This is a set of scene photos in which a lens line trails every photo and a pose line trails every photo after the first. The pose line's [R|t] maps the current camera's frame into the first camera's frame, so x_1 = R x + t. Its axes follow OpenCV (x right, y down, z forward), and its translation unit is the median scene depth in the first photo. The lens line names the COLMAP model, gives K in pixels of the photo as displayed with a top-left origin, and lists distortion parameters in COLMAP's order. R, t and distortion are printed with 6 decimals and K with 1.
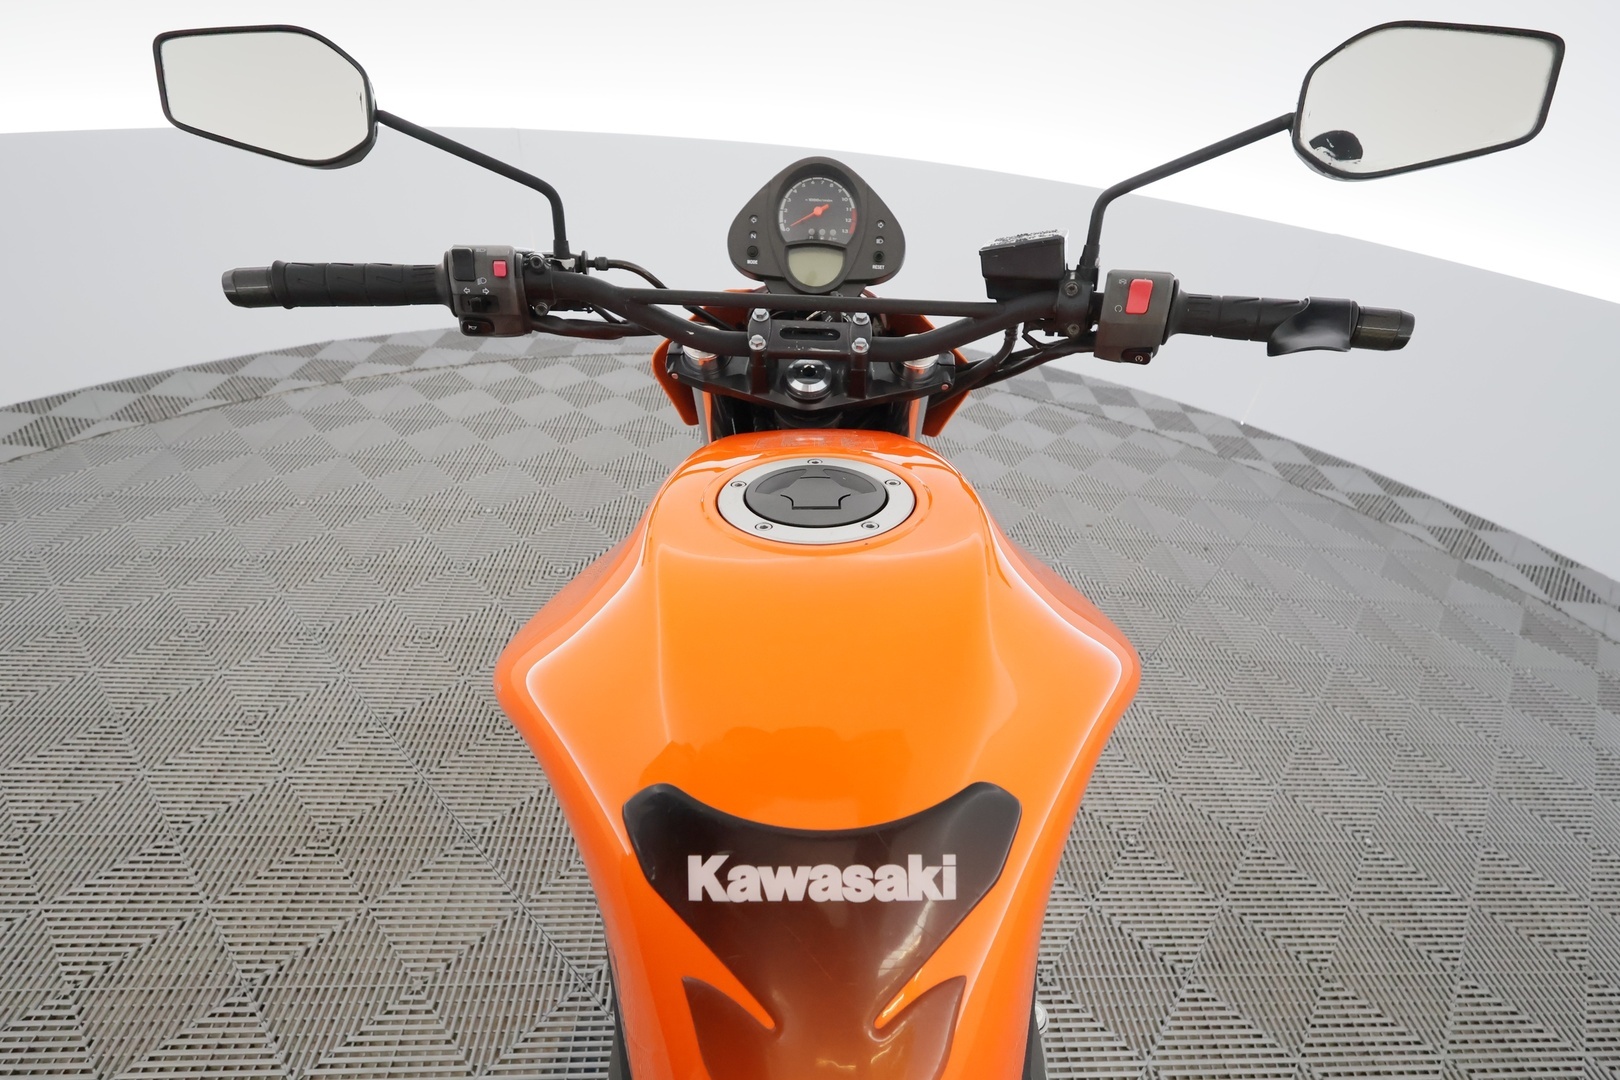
lens RADIAL K [[750.2, 0, 808.7], [0, 750.2, 538.6], [0, 0, 1]] dist [-0.001183, -0.000617]
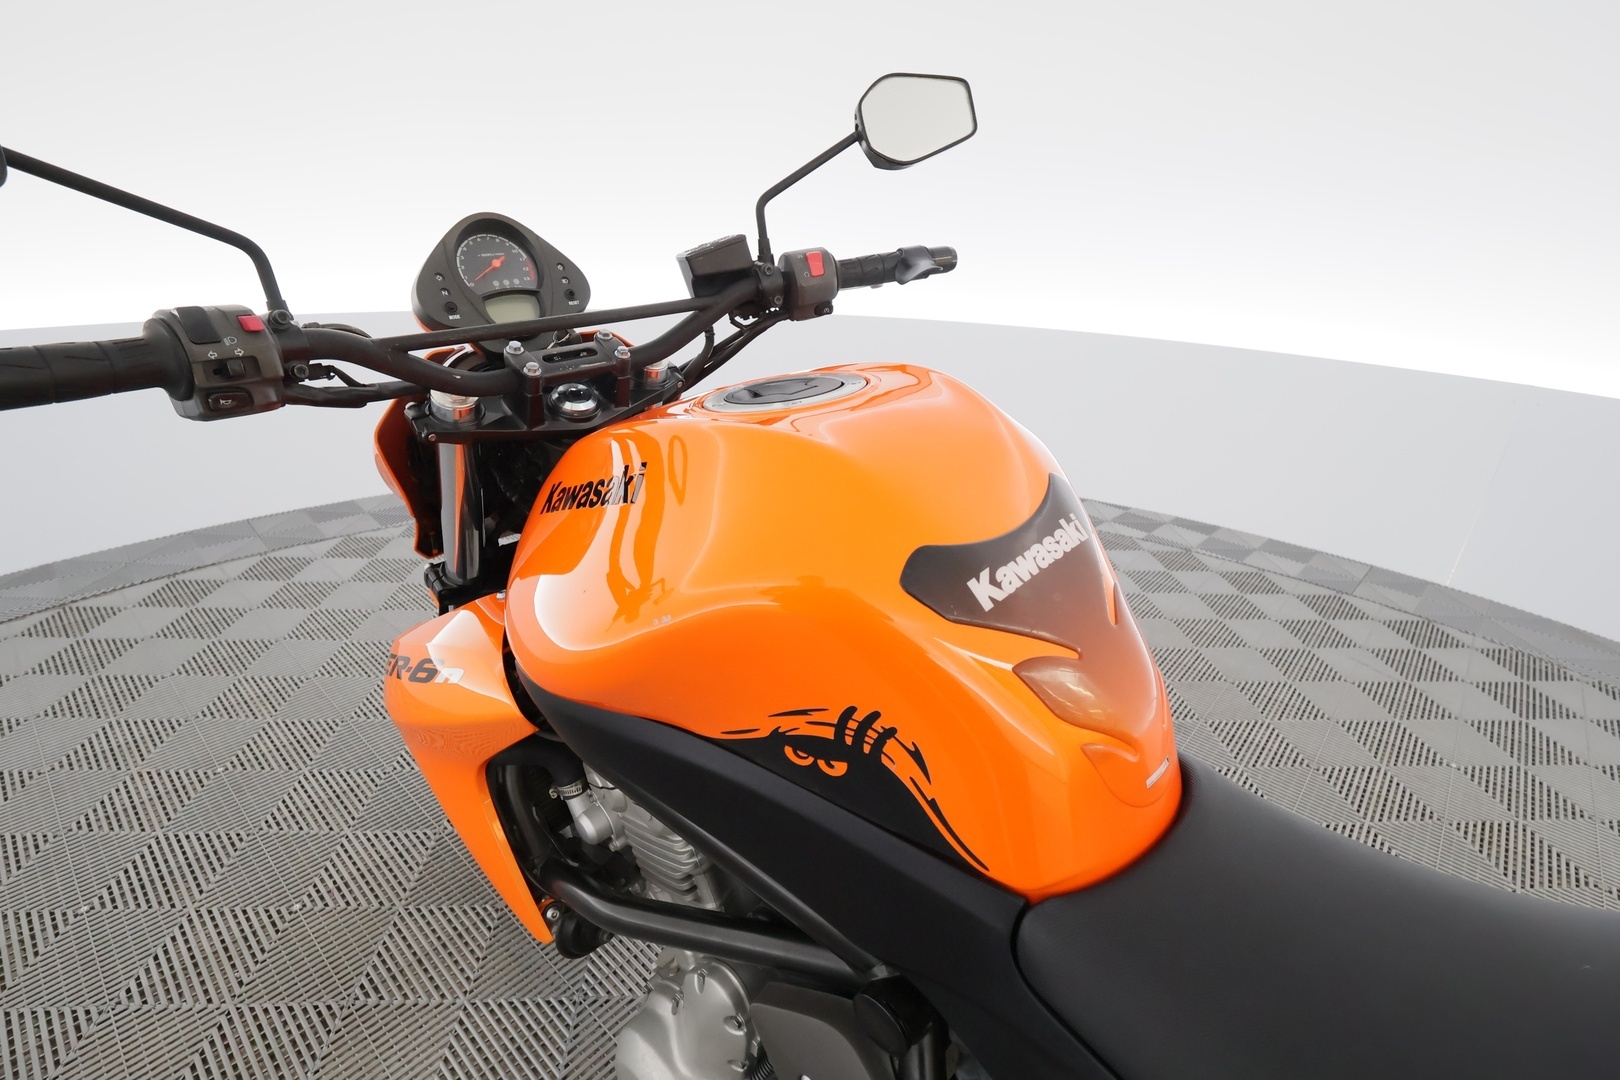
lens RADIAL K [[750.2, 0, 808.7], [0, 750.2, 538.6], [0, 0, 1]] dist [-0.001183, -0.000617]
pose [[0.704279, -0.336075, 0.625336, -0.549637], [0.442784, 0.896469, -0.016890, 0.132253], [-0.554918, 0.288784, 0.780173, 0.080455]]
